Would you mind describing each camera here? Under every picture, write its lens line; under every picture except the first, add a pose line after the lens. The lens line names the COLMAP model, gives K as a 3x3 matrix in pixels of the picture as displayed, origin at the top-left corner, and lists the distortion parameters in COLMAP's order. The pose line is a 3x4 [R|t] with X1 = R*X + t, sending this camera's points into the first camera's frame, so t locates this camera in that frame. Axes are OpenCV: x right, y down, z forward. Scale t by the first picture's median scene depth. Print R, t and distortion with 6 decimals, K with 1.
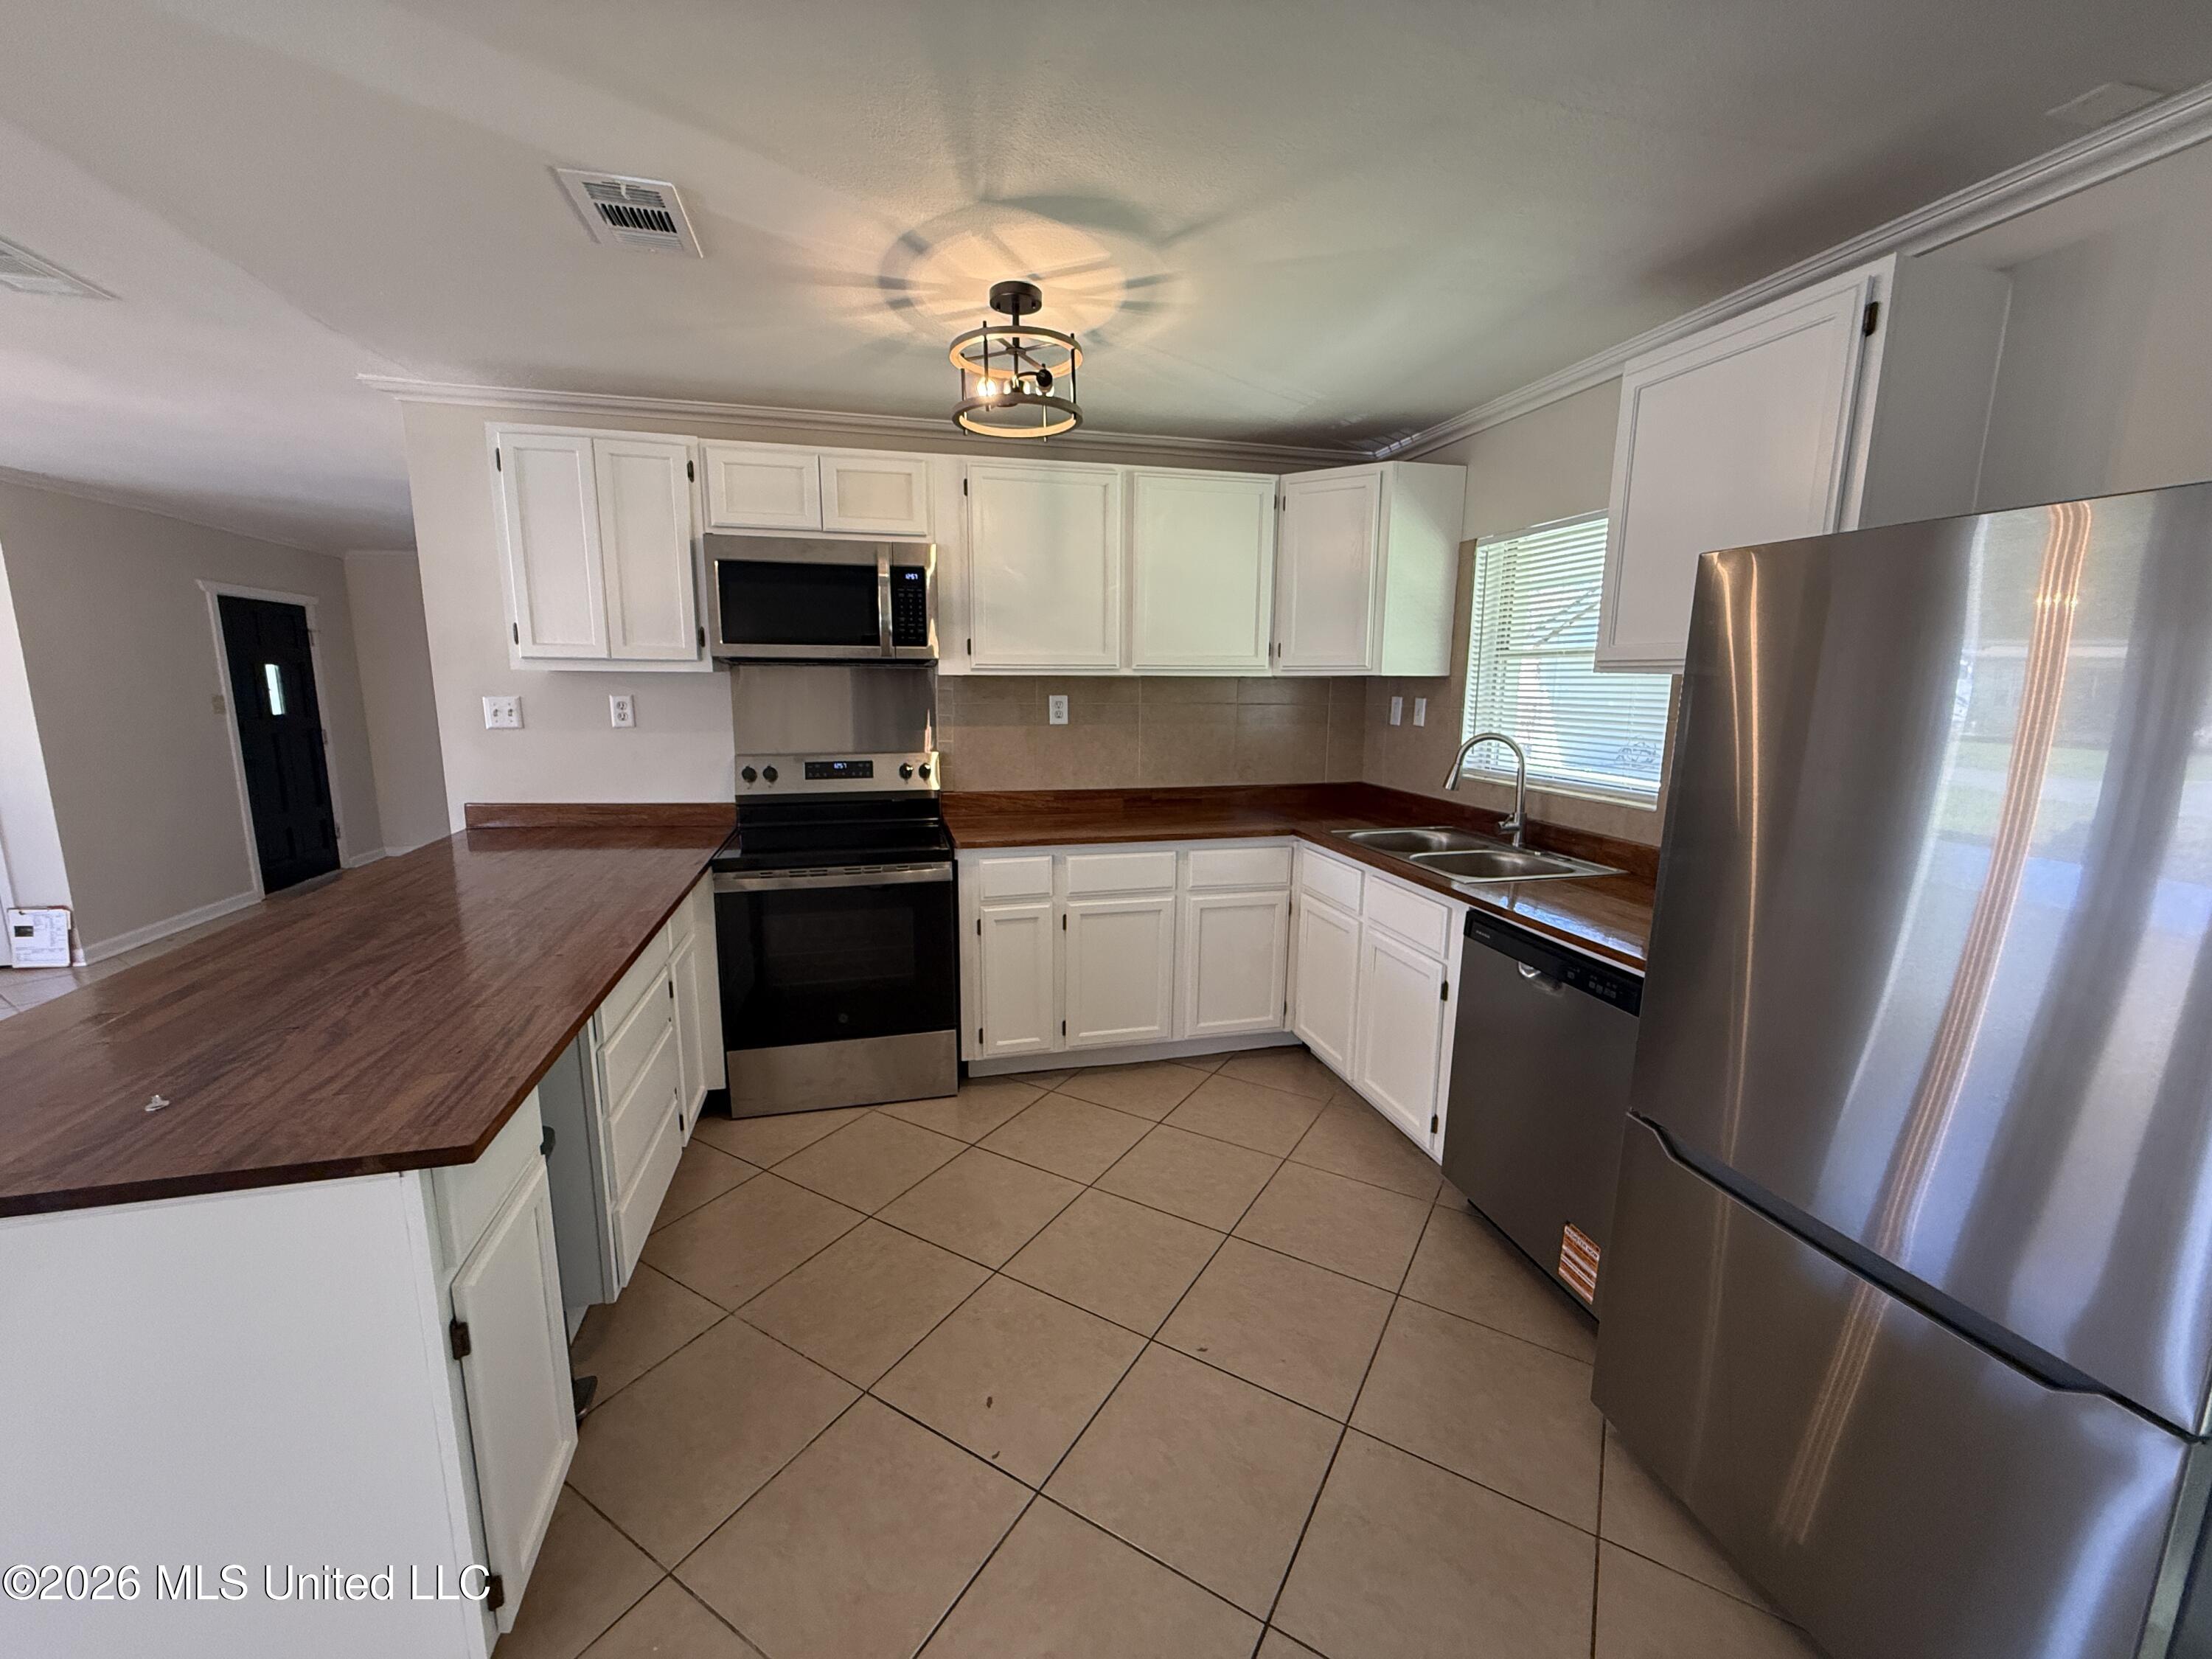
lens RADIAL K [[881.6, 0, 1101.4], [0, 881.6, 828.7], [0, 0, 1]] dist [-0.001157, 0.000055]
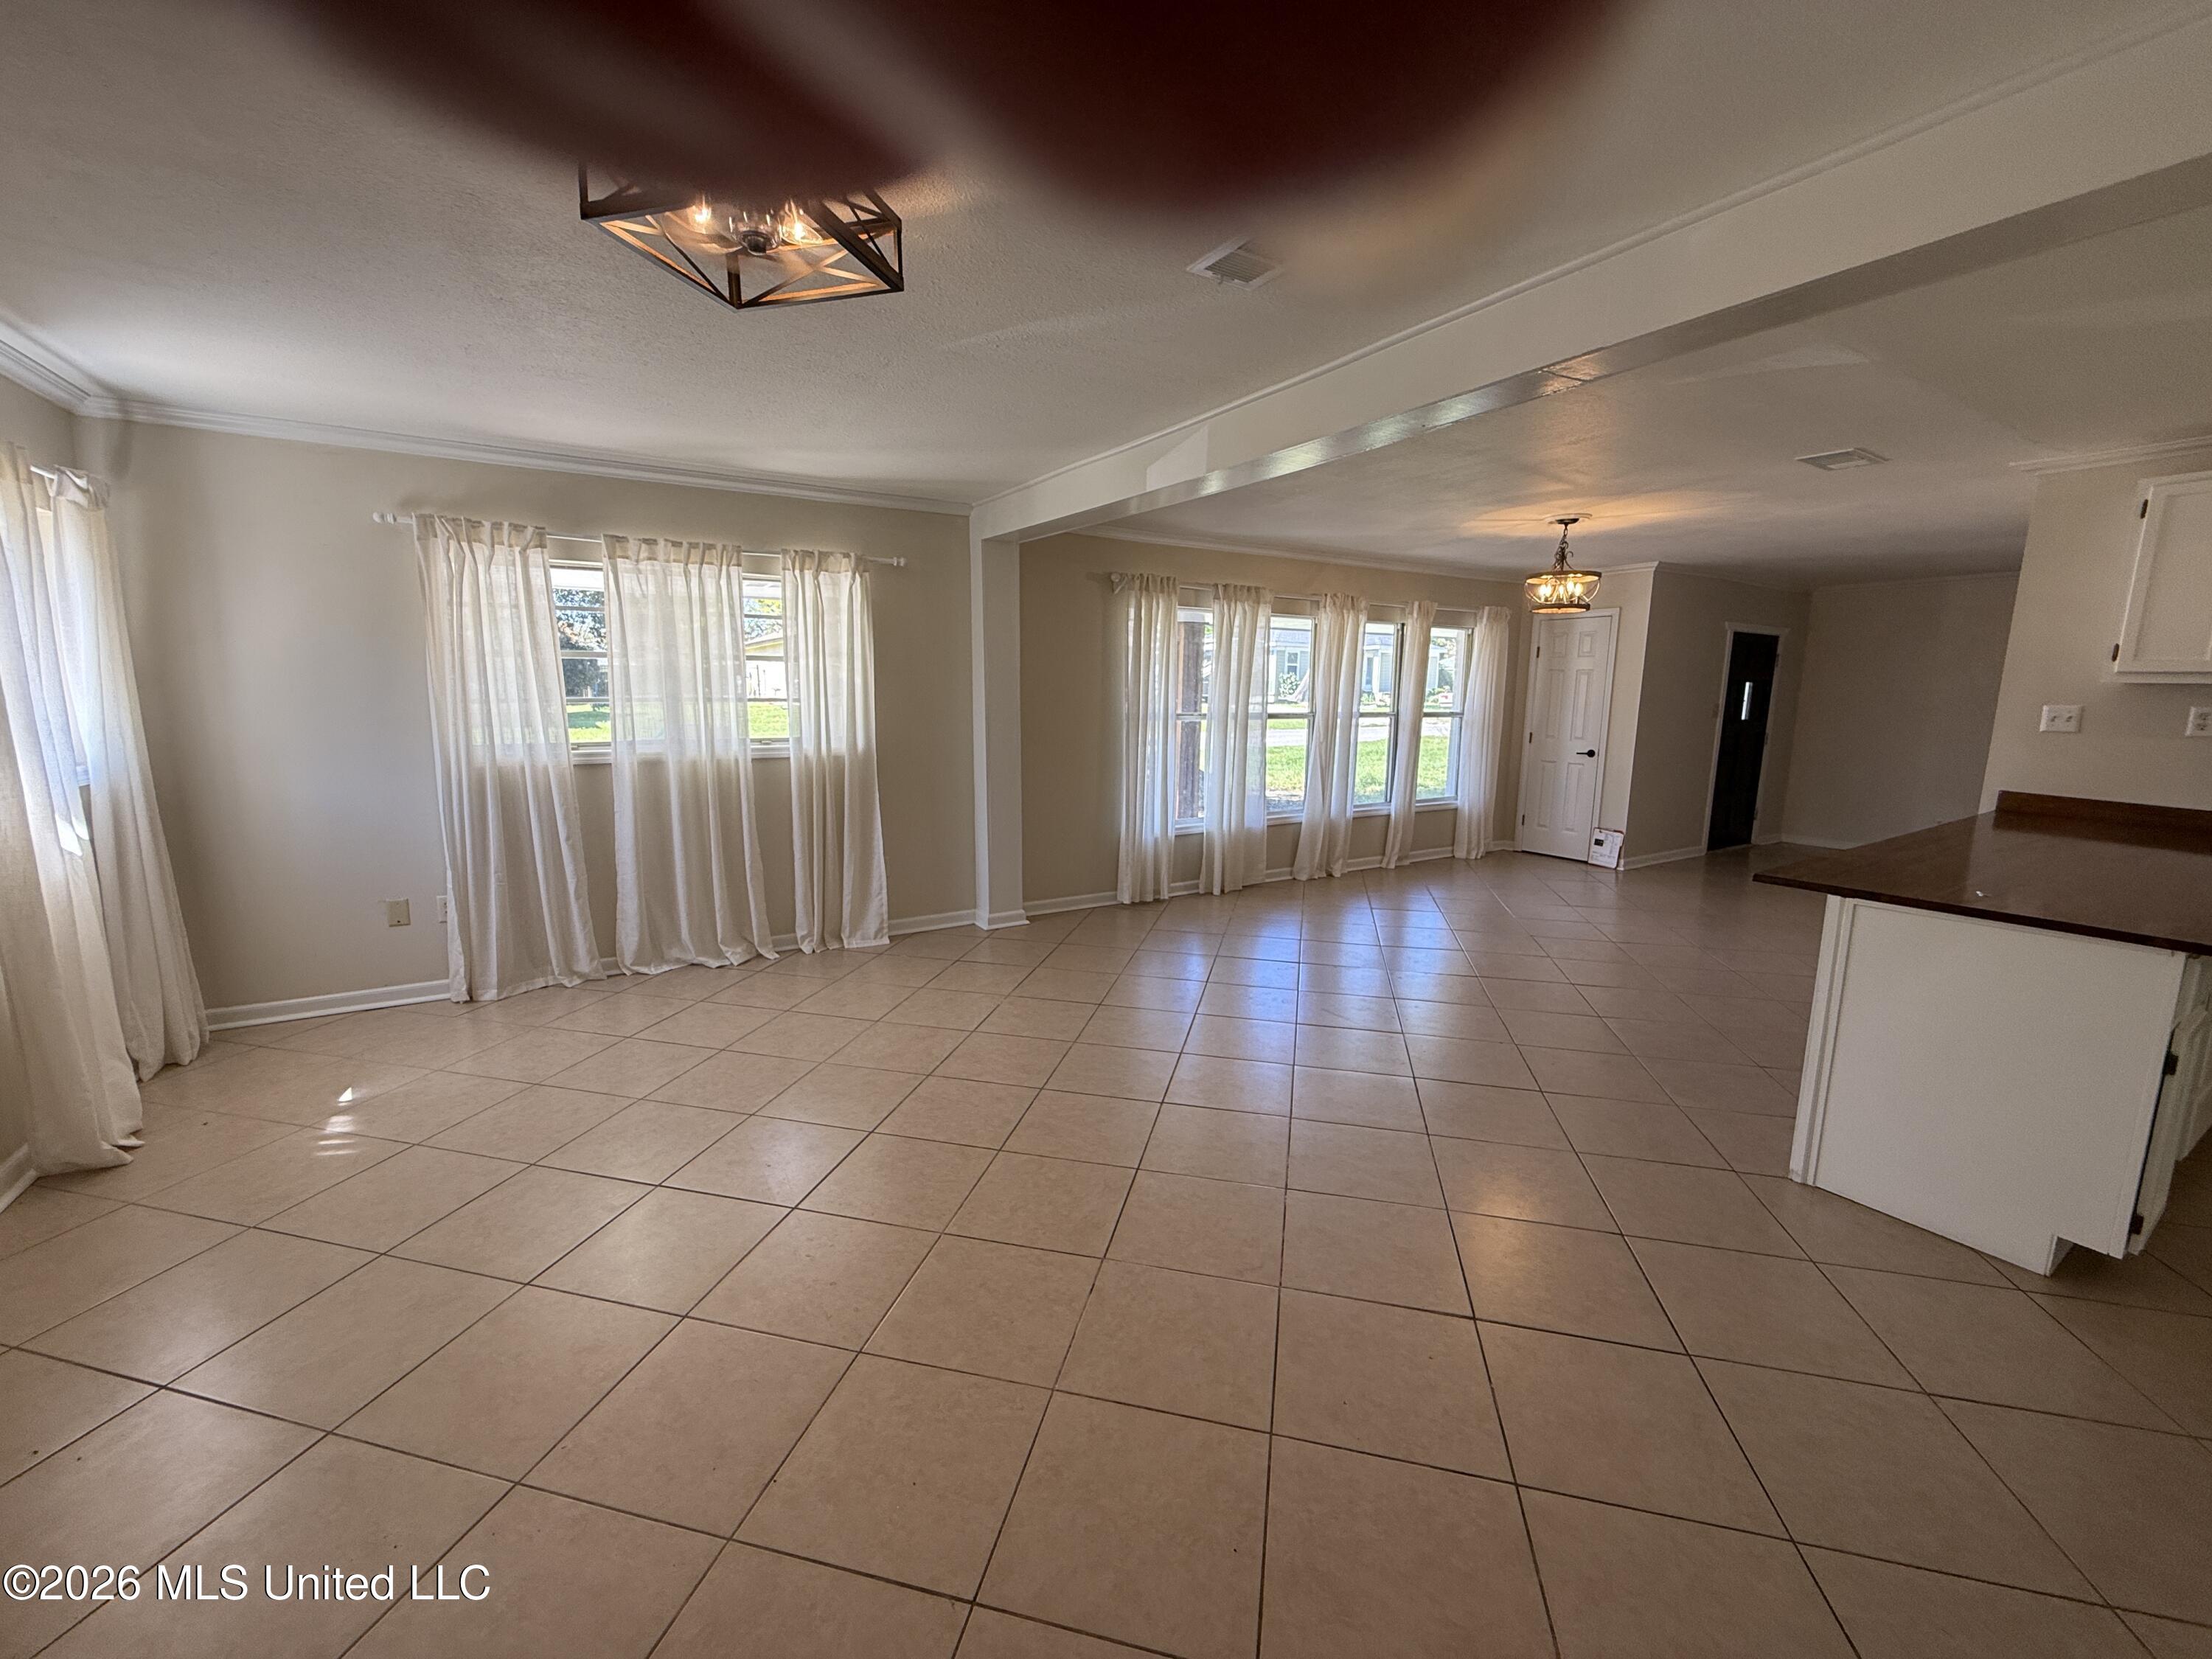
lens RADIAL K [[881.6, 0, 1101.2], [0, 881.6, 833.9], [0, 0, 1]] dist [-0.001157, 0.000055]
pose [[0.307086, 0.154450, -0.939065, 0.067137], [-0.168849, 0.979930, 0.105955, 0.114909], [0.936583, 0.126023, 0.327002, -0.593451]]
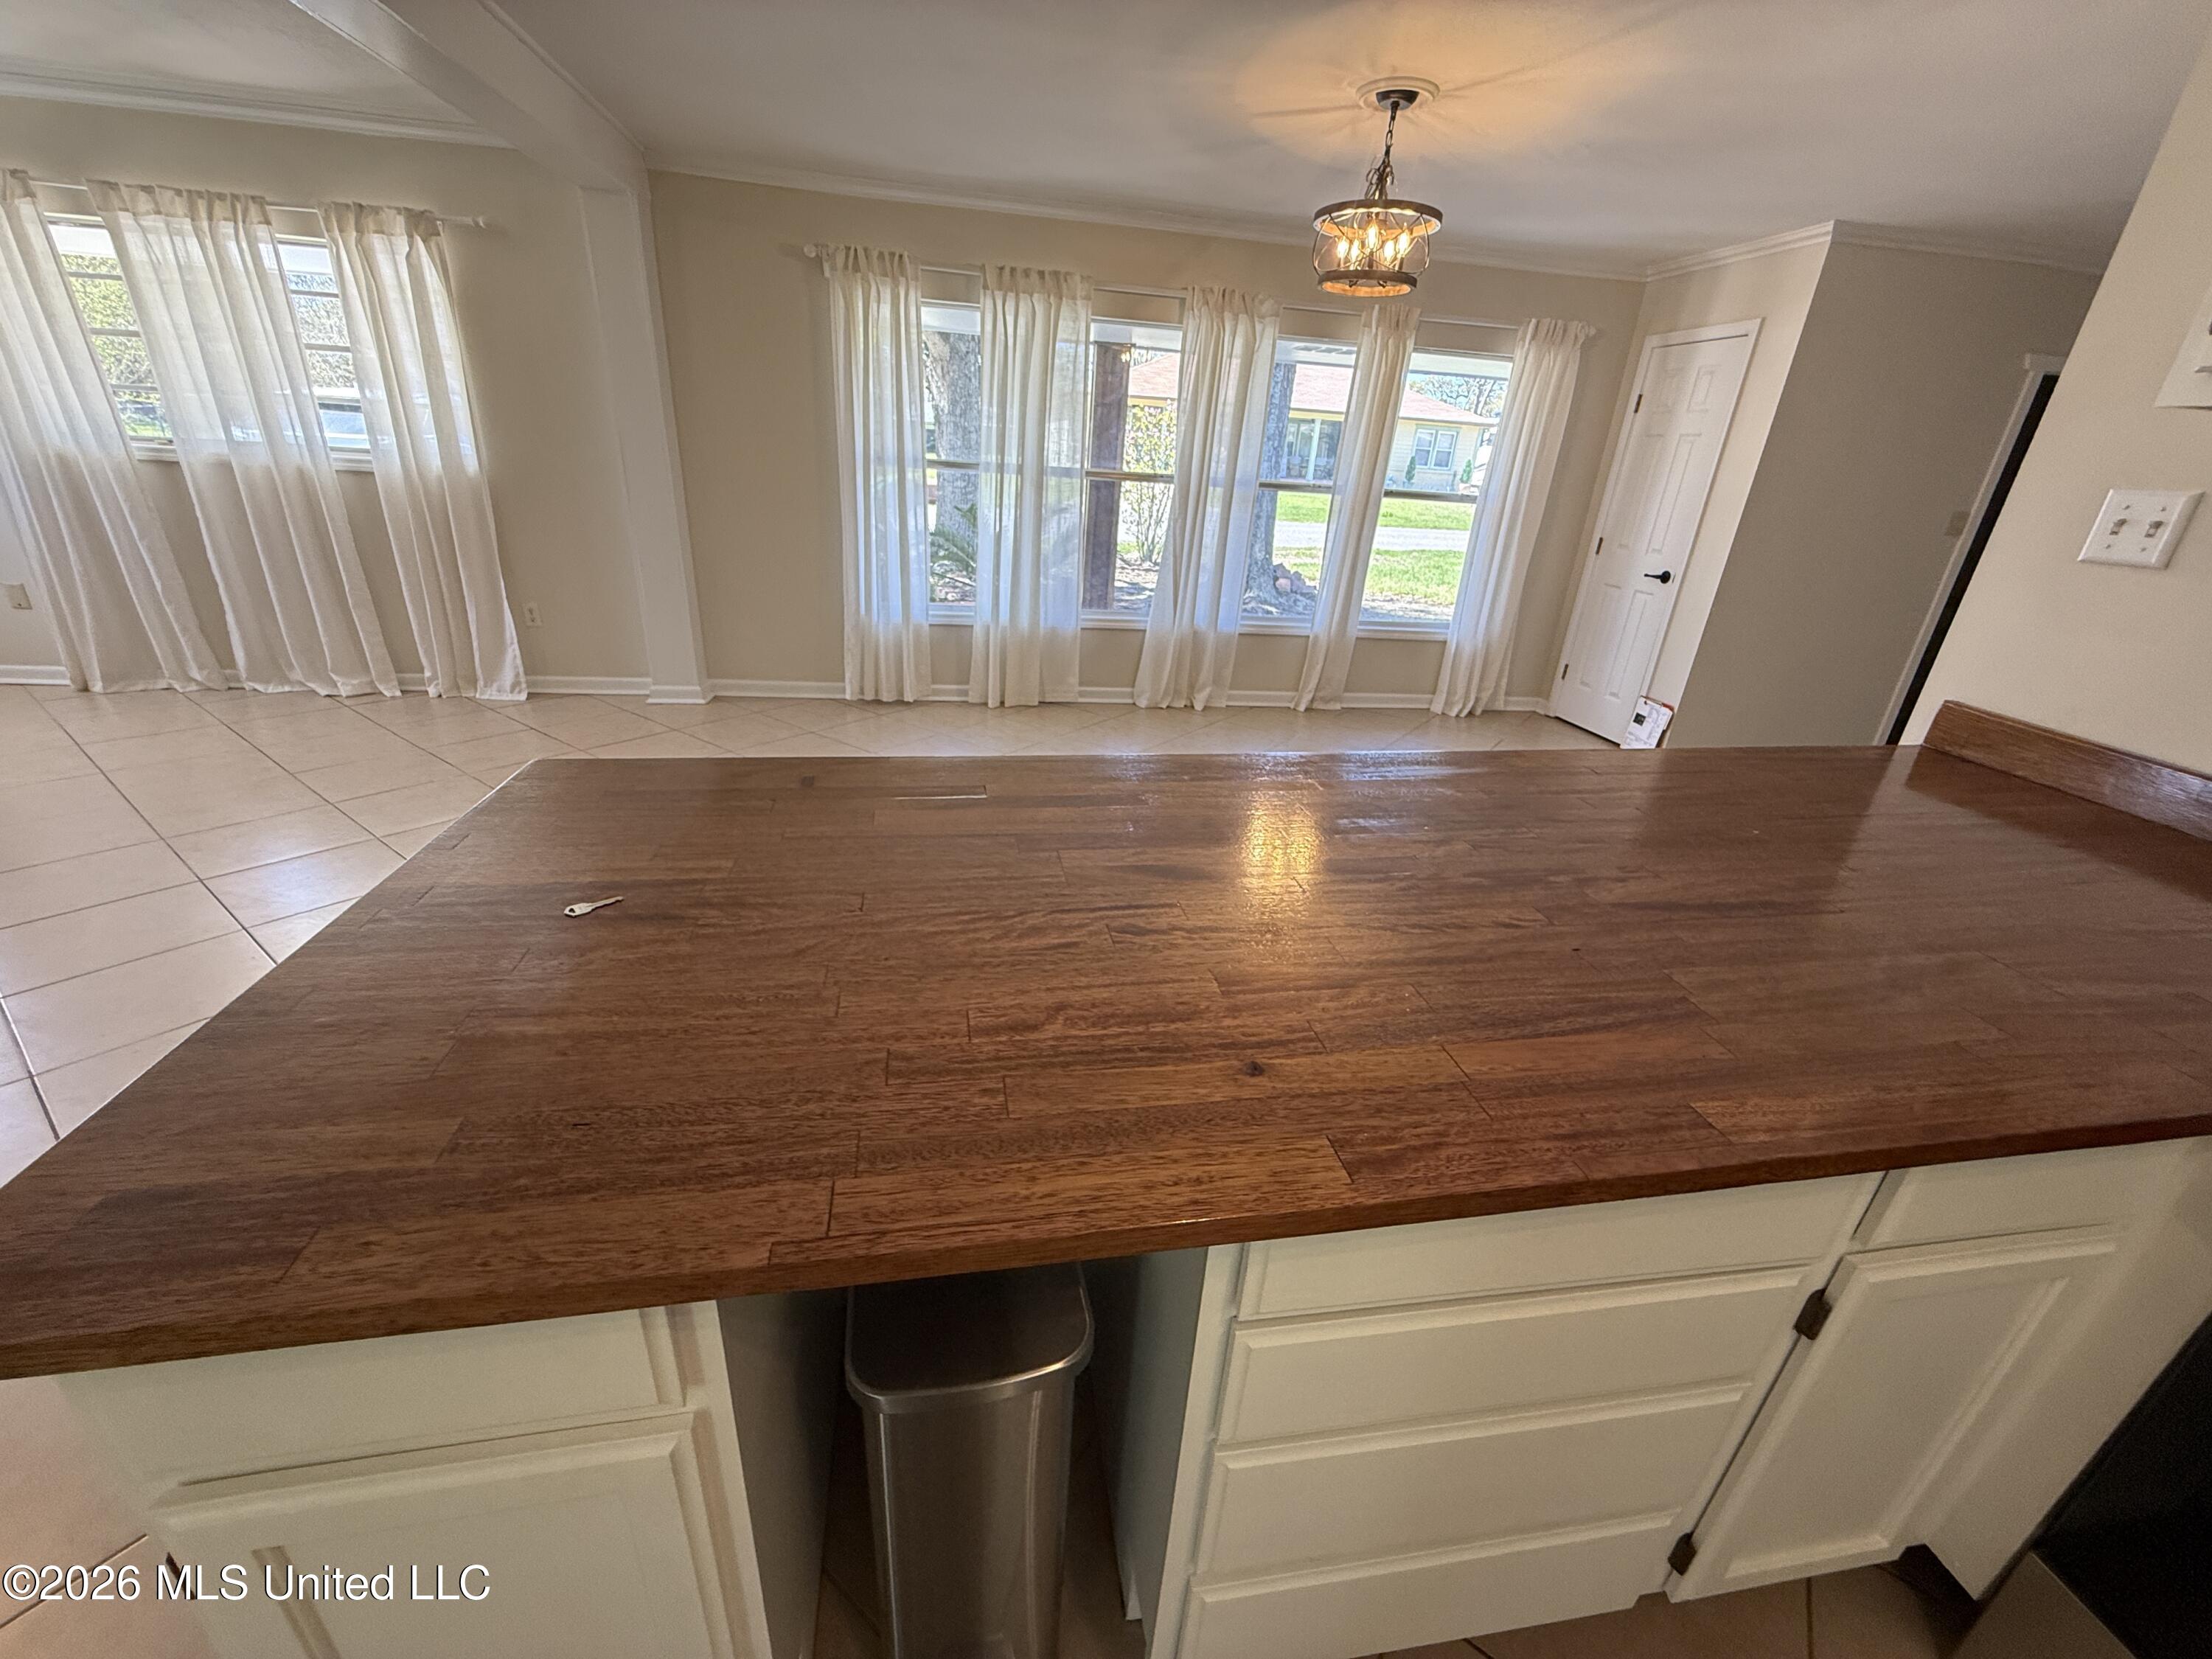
lens RADIAL K [[881.6, 0, 1110.1], [0, 881.6, 830.9], [0, 0, 1]] dist [-0.001157, 0.000055]
pose [[-0.076649, 0.384593, -0.919898, -0.171077], [-0.229548, 0.891022, 0.391647, -0.050712], [0.970275, 0.241180, 0.019987, 0.526633]]
